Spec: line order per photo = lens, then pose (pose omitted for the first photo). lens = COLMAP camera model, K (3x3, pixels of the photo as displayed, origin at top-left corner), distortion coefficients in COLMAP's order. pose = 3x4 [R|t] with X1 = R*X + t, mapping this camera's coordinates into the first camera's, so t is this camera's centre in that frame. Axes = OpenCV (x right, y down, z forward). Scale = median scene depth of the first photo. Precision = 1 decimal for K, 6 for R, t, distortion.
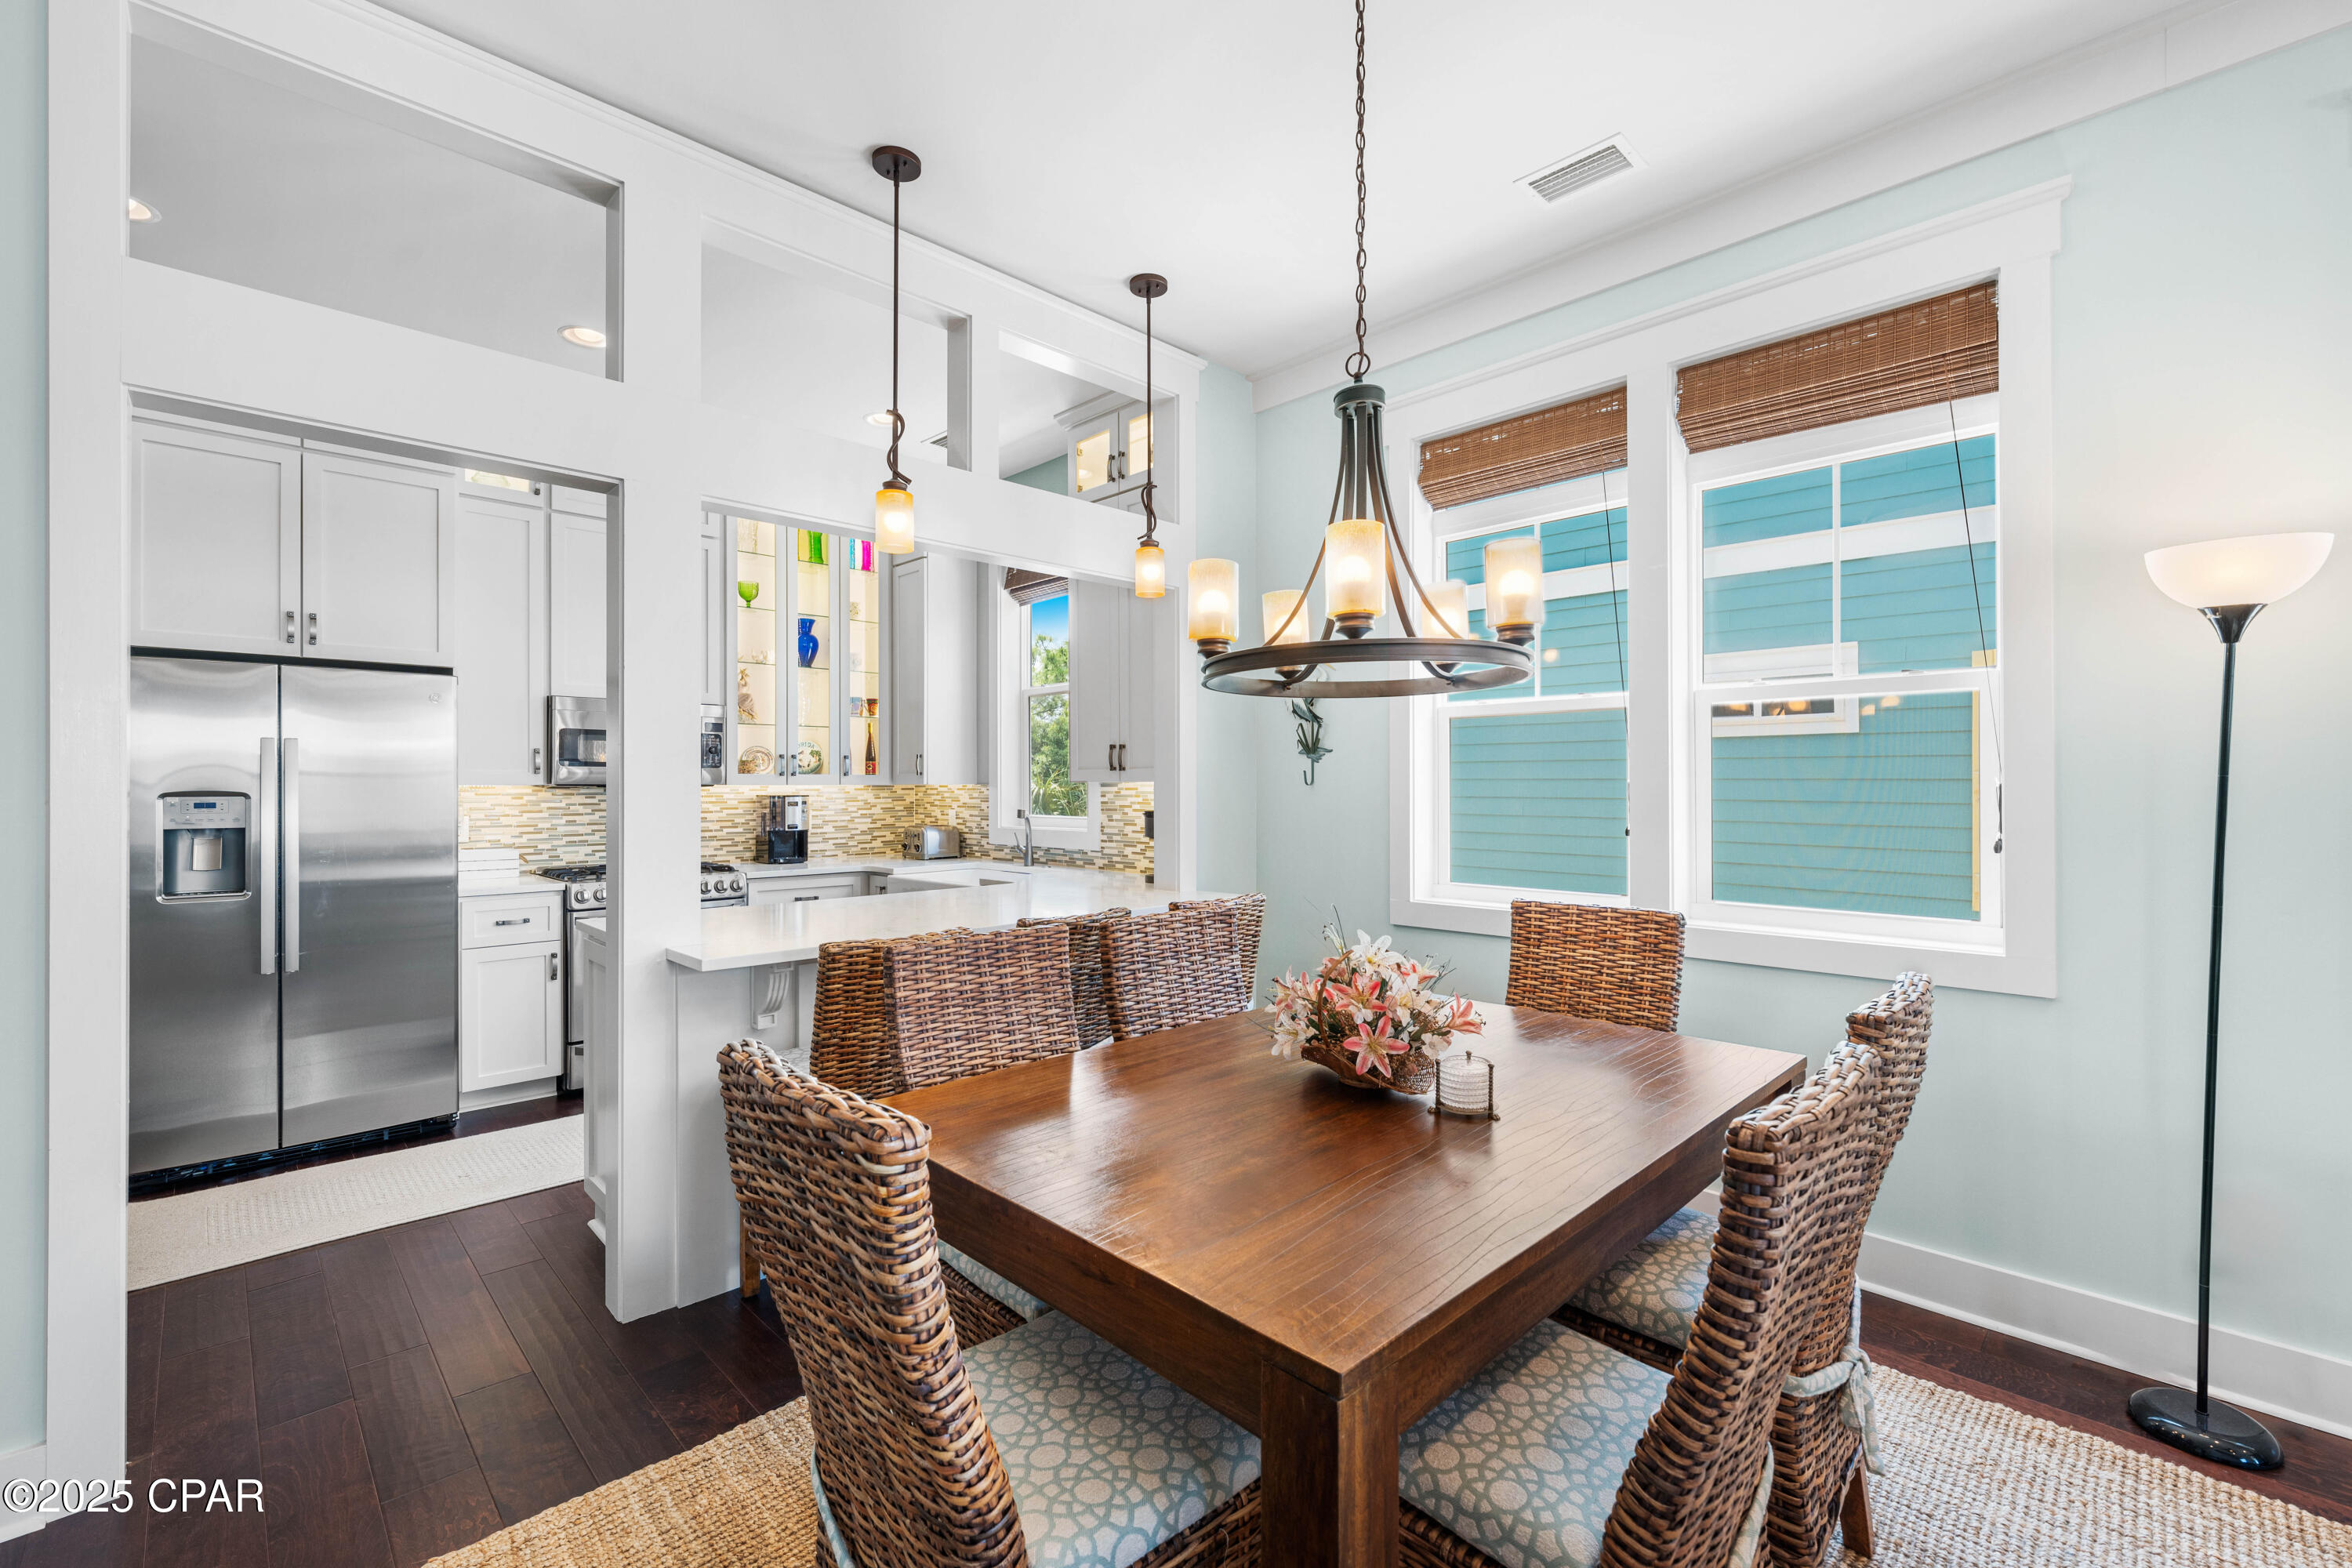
lens RADIAL K [[981.0, 0, 1173.0], [0, 981.0, 786.3], [0, 0, 1]] dist [0.000883, -0.000083]
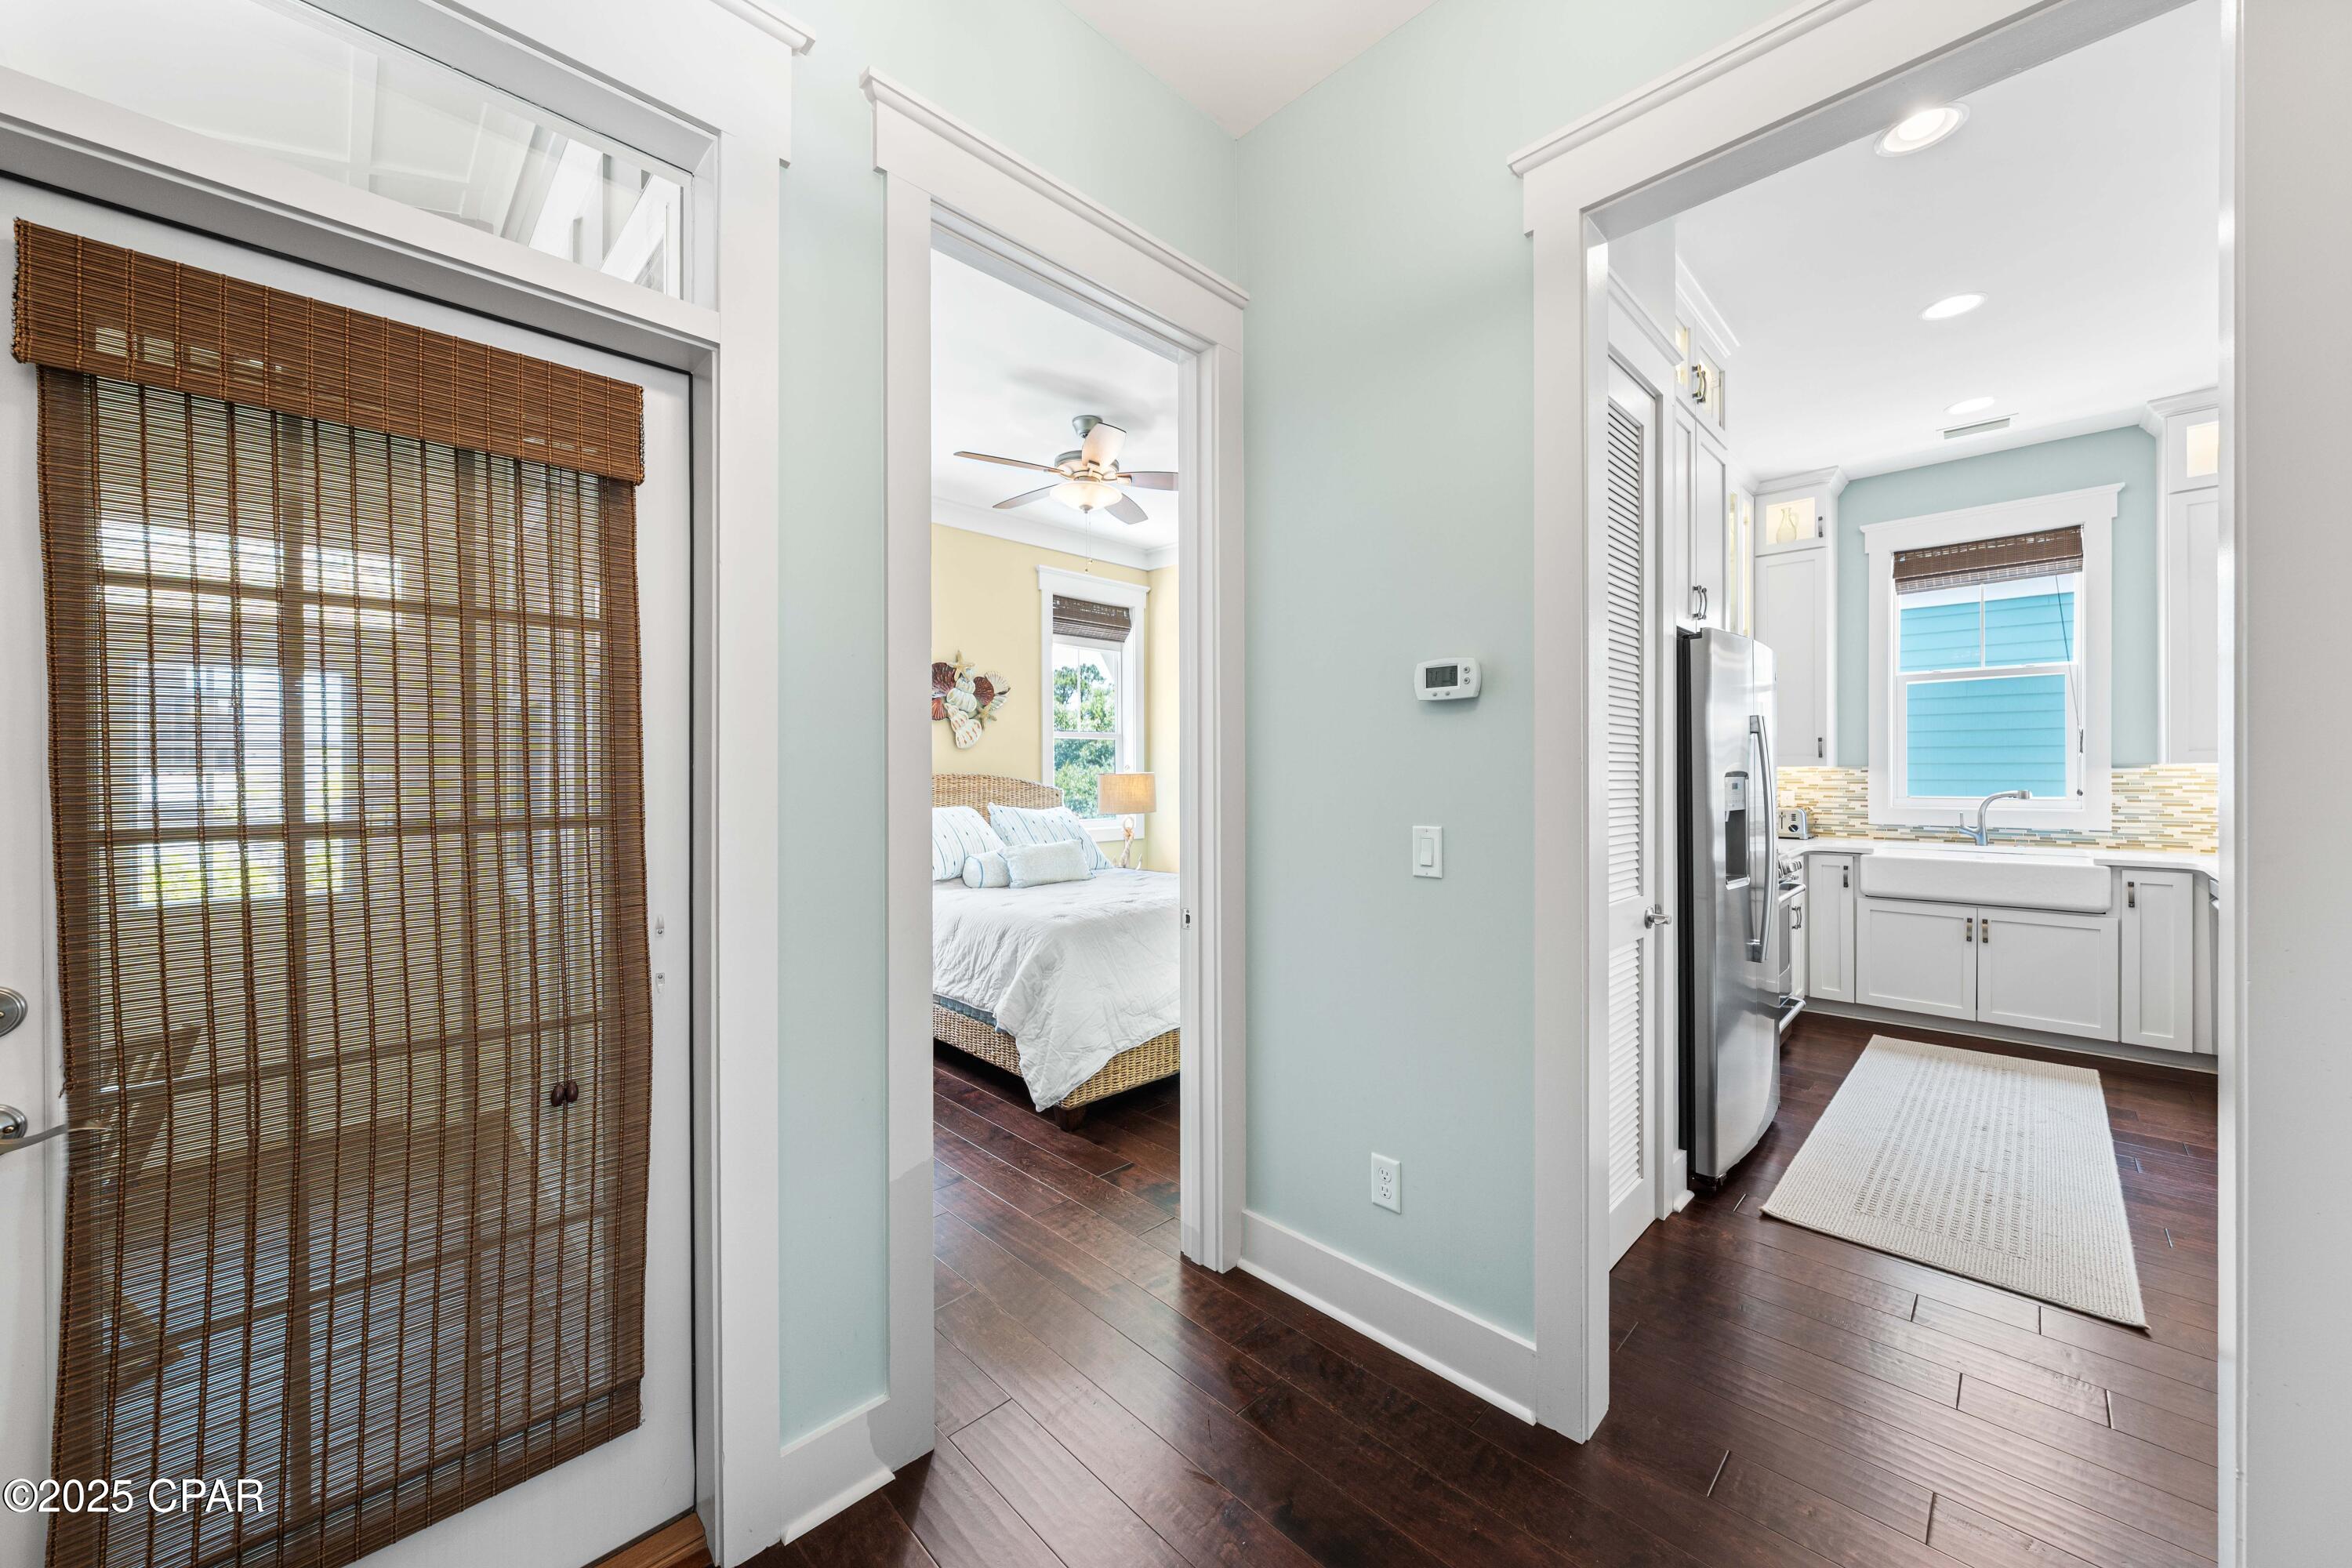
lens RADIAL K [[853.1, 0, 1182.9], [0, 853.1, 777.9], [0, 0, 1]] dist [-0.000801, 0.000045]
pose [[0.999954, -0.000328, 0.009568, -1.199433], [0.000279, 0.999987, 0.005045, 0.006903], [-0.009570, -0.005042, 0.999941, 0.137586]]
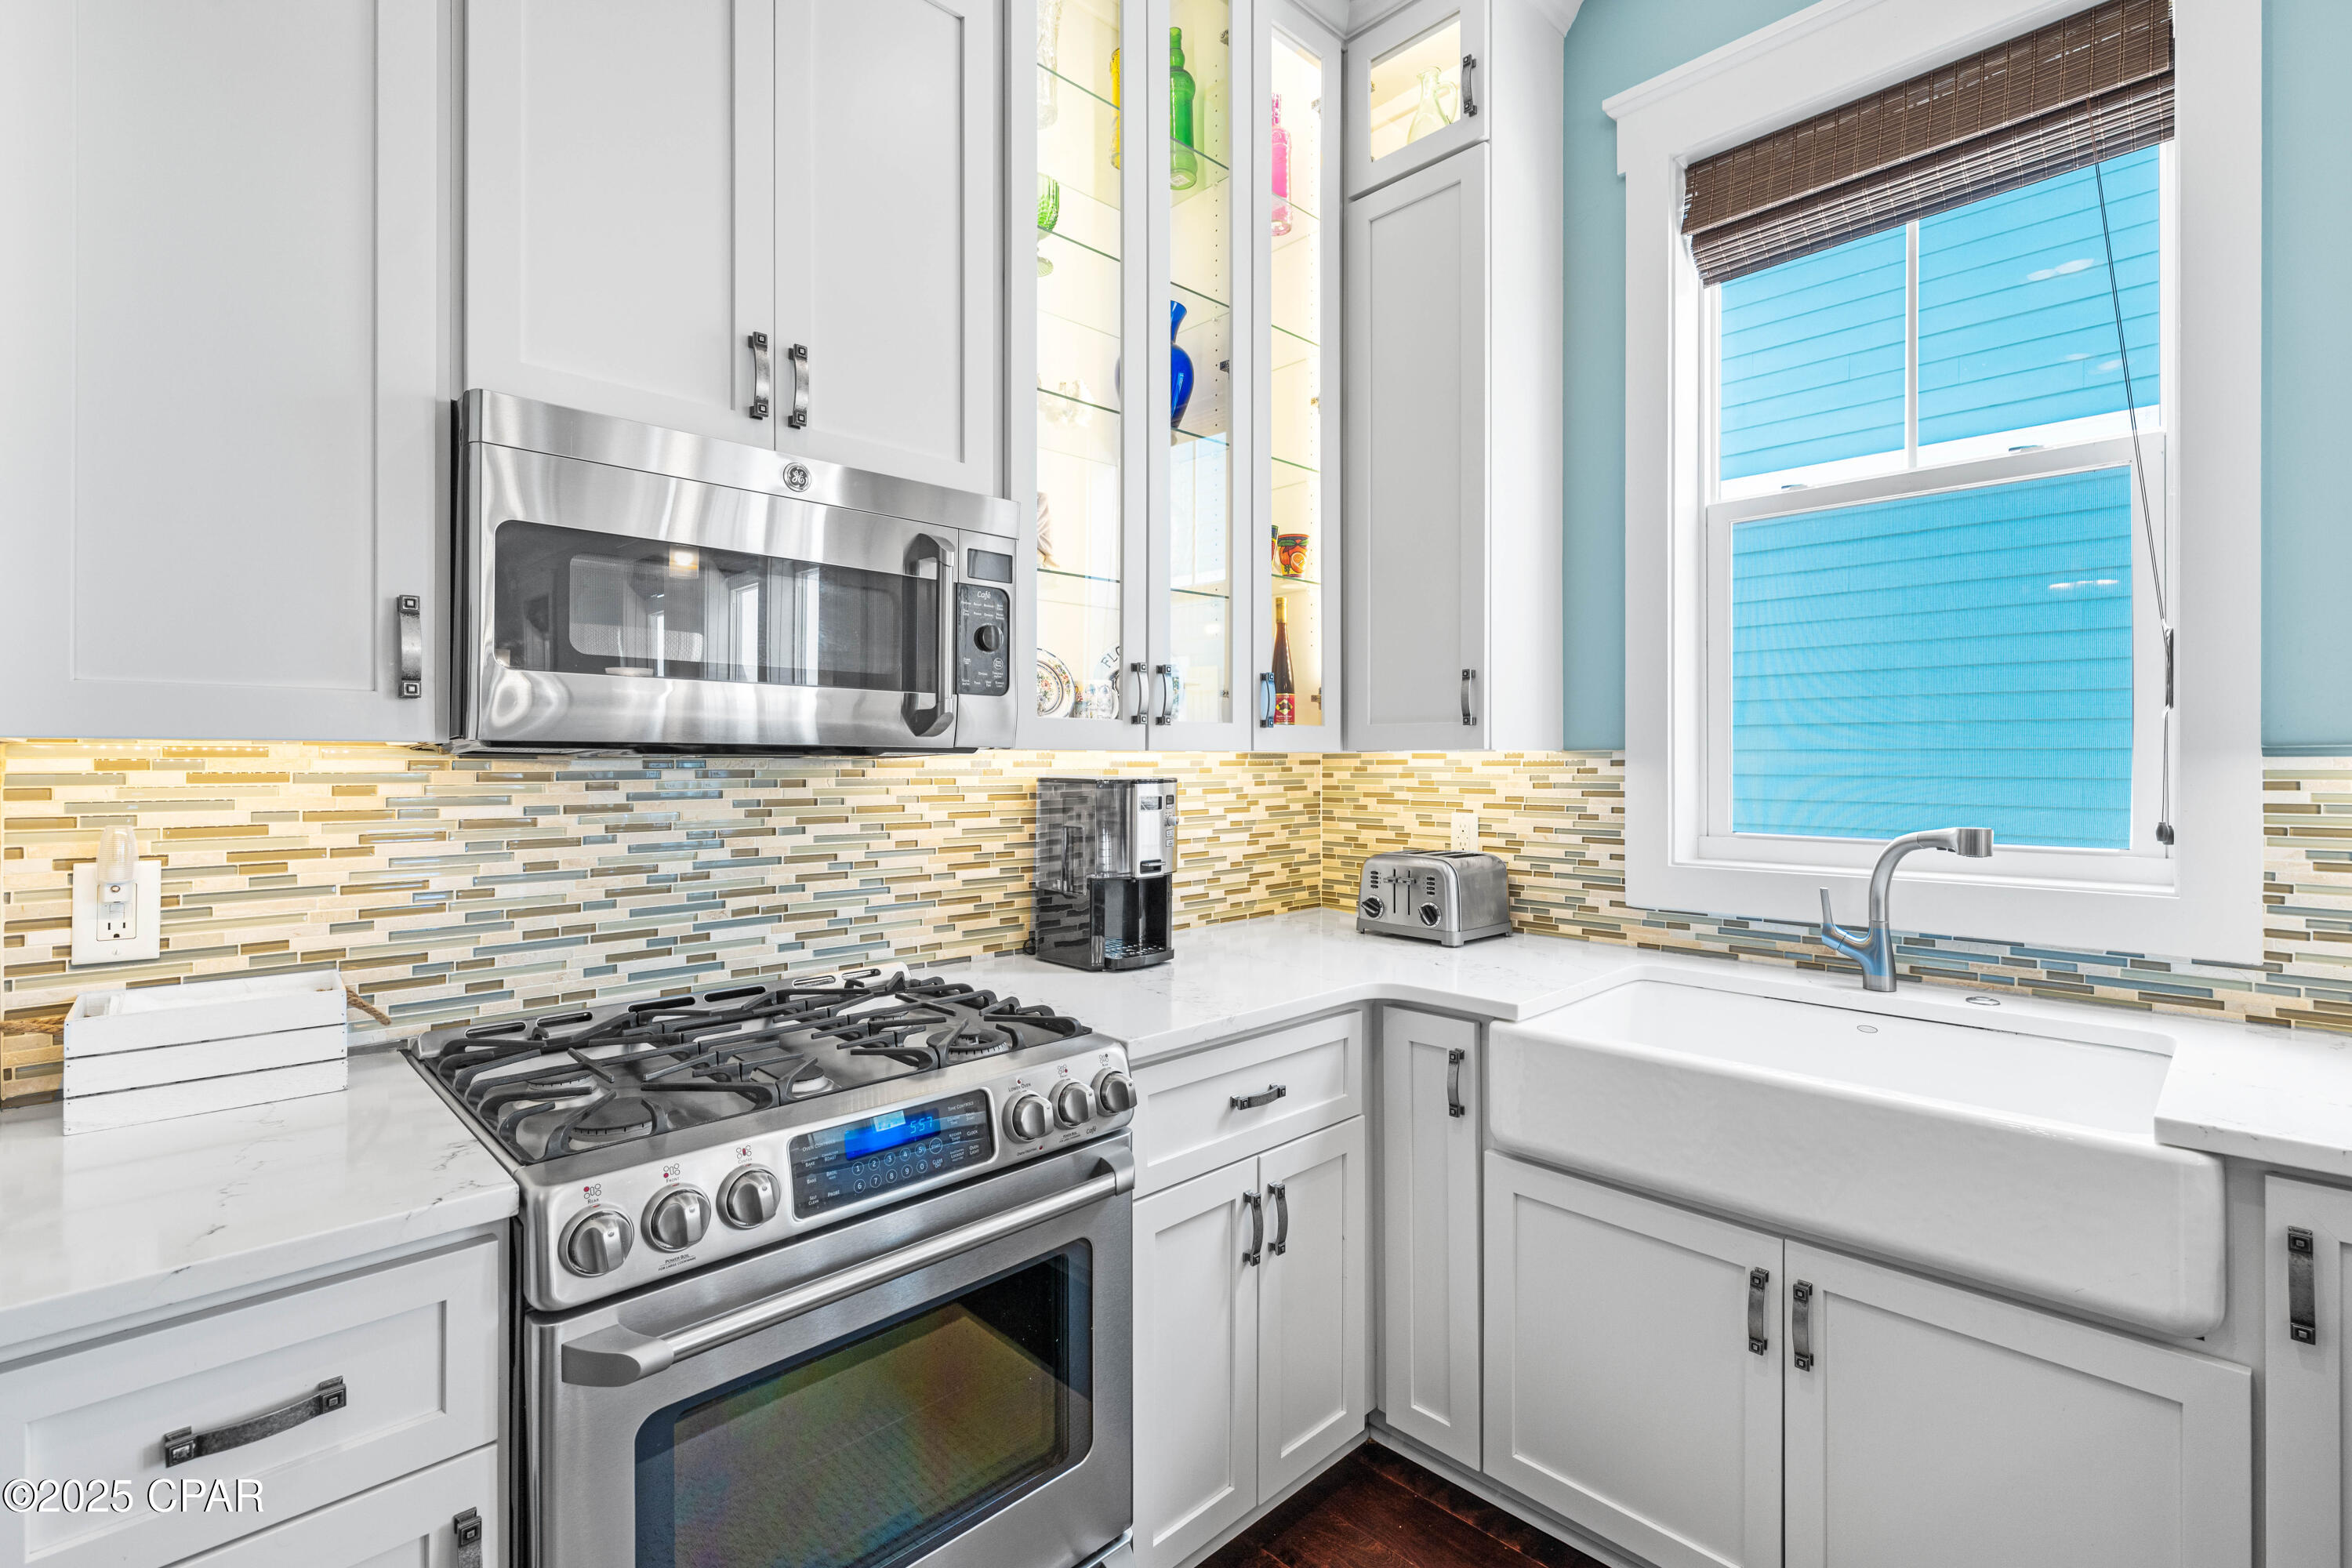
lens RADIAL K [[1063.5, 0, 1176.6], [0, 1063.5, 760.6], [0, 0, 1]] dist [0.000260, -0.000758]
pose [[0.999972, 0.001926, -0.007281, -0.468408], [-0.001927, 0.999998, -0.000246, 0.003195], [0.007280, 0.000260, 0.999973, 0.760137]]
